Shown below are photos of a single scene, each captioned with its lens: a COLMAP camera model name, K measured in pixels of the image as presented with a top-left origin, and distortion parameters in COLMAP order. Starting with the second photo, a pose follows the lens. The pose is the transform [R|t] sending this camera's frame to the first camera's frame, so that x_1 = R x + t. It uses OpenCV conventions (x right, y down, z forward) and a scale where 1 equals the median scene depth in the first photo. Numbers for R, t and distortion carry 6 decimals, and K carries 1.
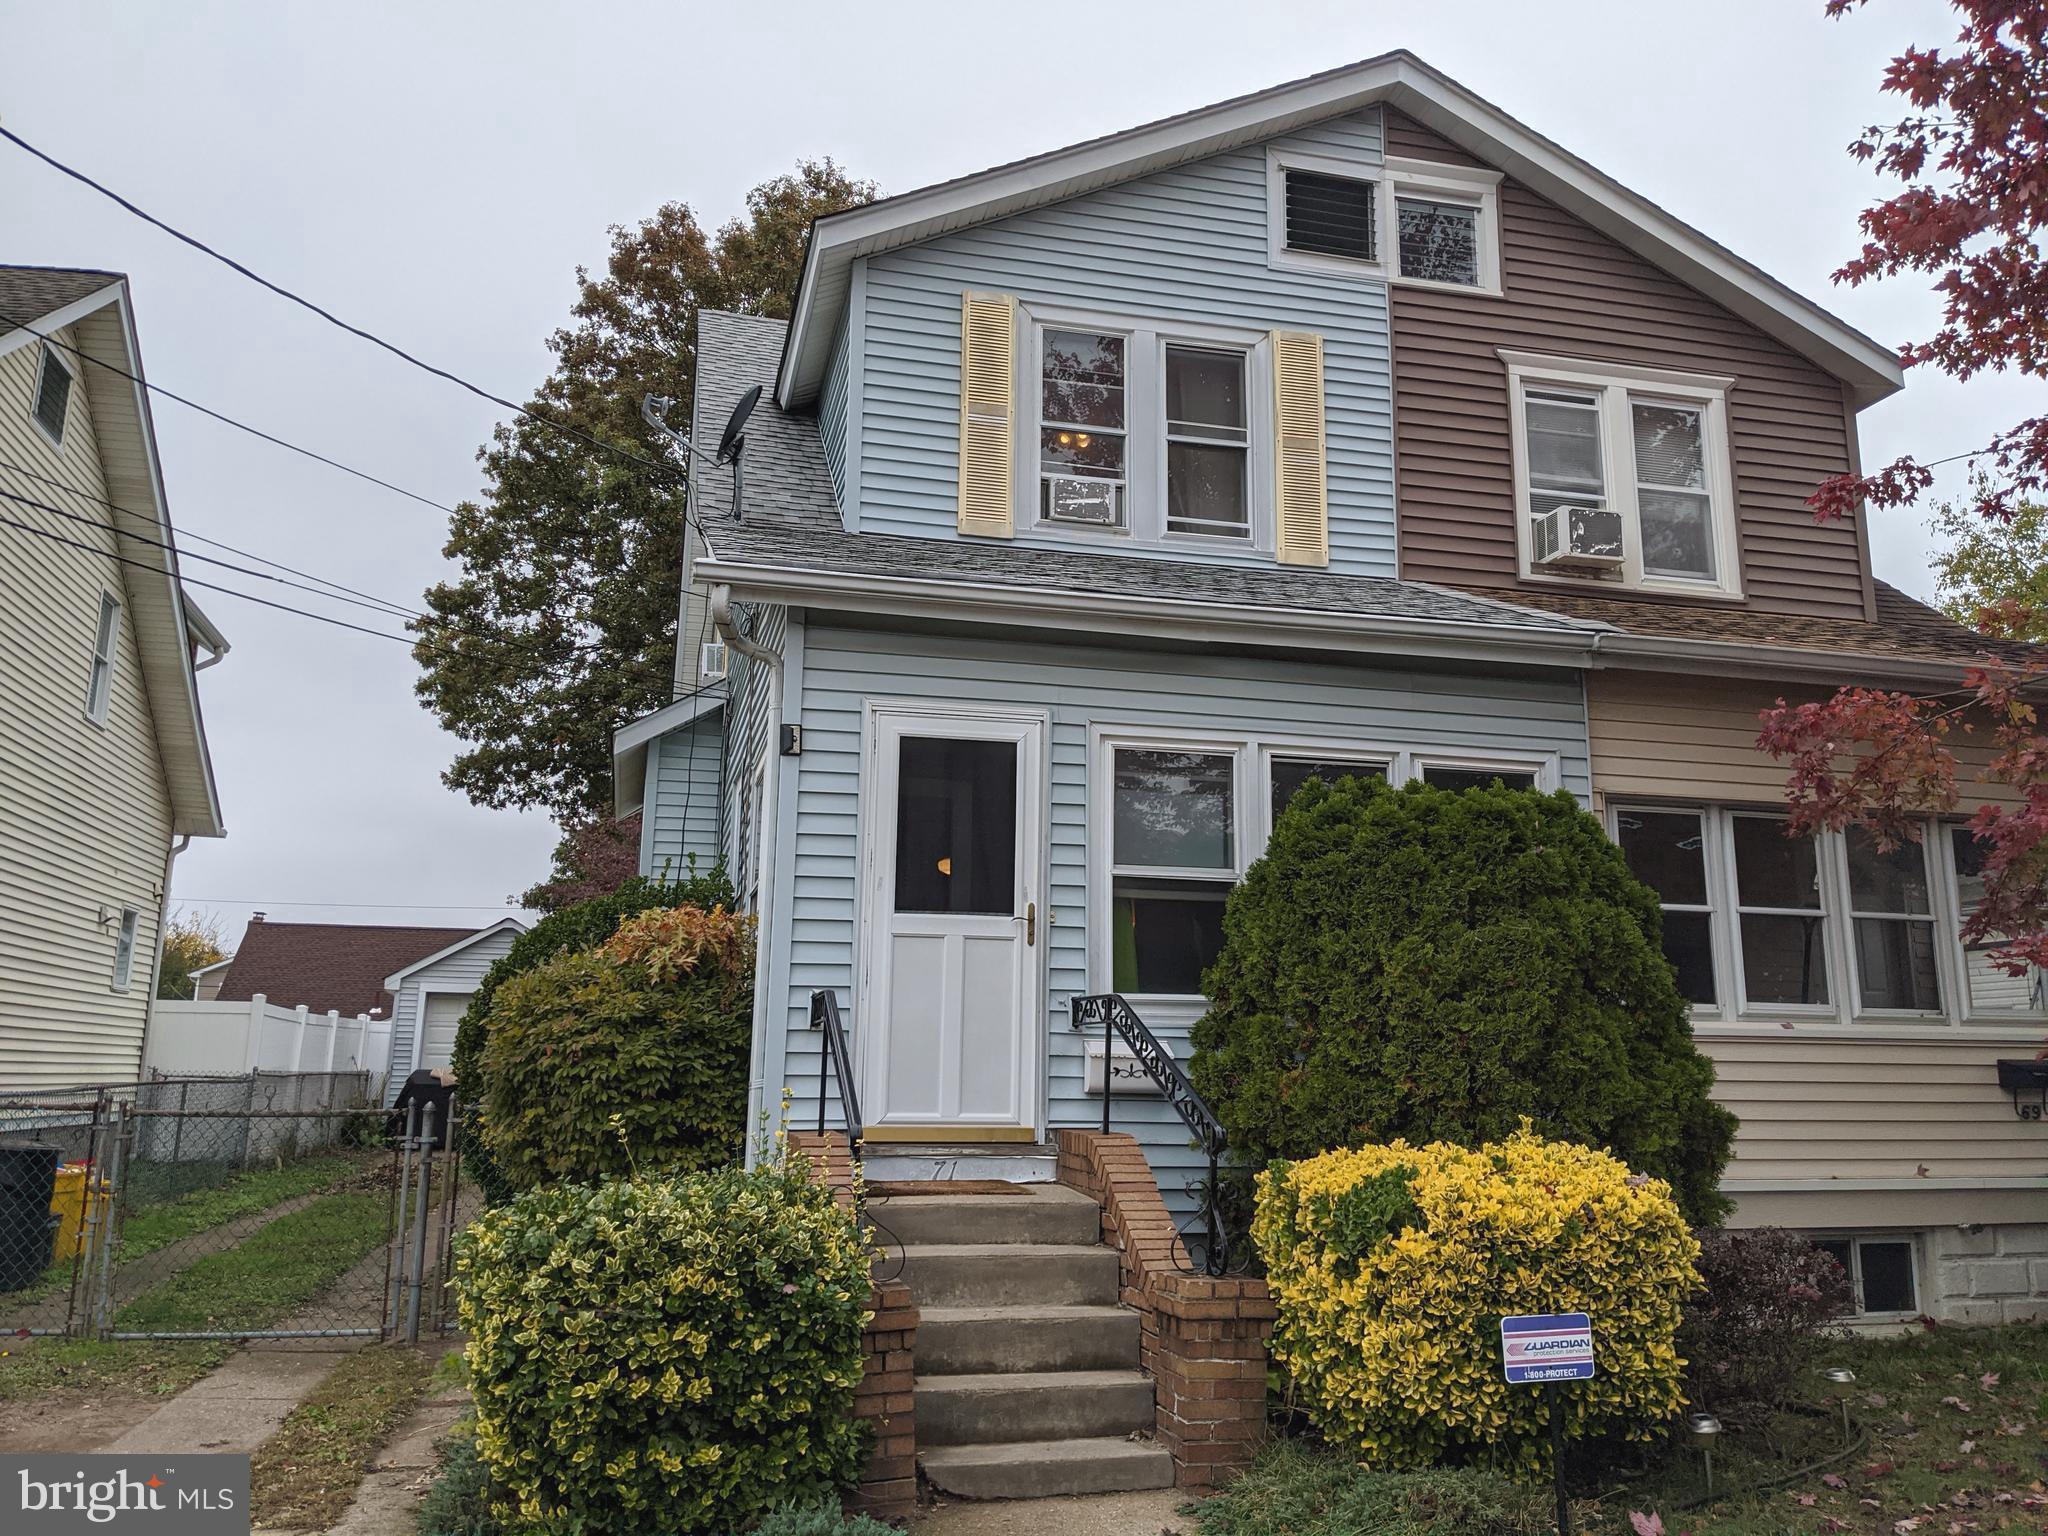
lens RADIAL K [[1626.5, 0, 963.1], [0, 1626.5, 725.9], [0, 0, 1]] dist [0.040191, -0.065208]
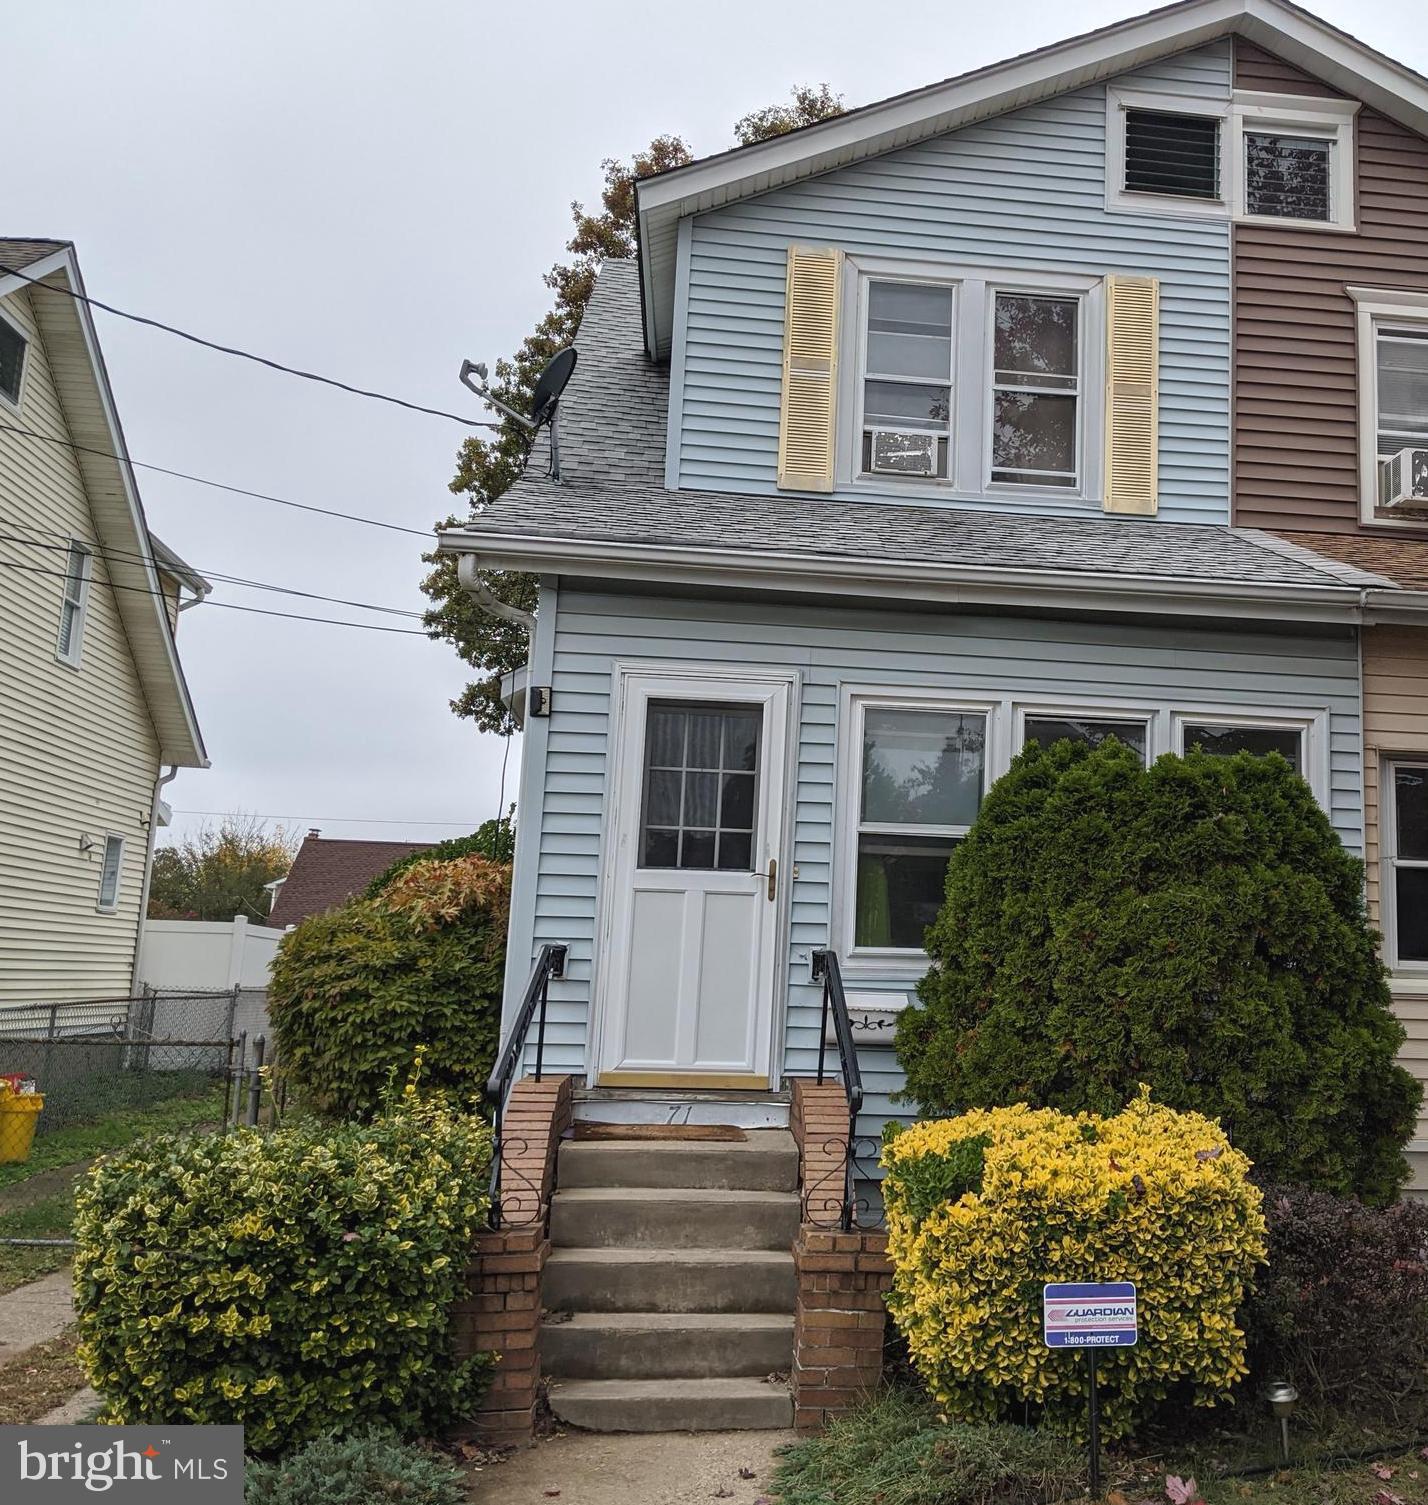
lens RADIAL K [[1639.4, 0, 943.3], [0, 1639.4, 695.1], [0, 0, 1]] dist [0.043541, -0.077248]
pose [[0.994329, -0.000369, -0.106346, 0.259444], [0.004522, 0.999236, 0.038814, -0.034850], [0.106251, -0.039075, 0.993571, -0.017546]]
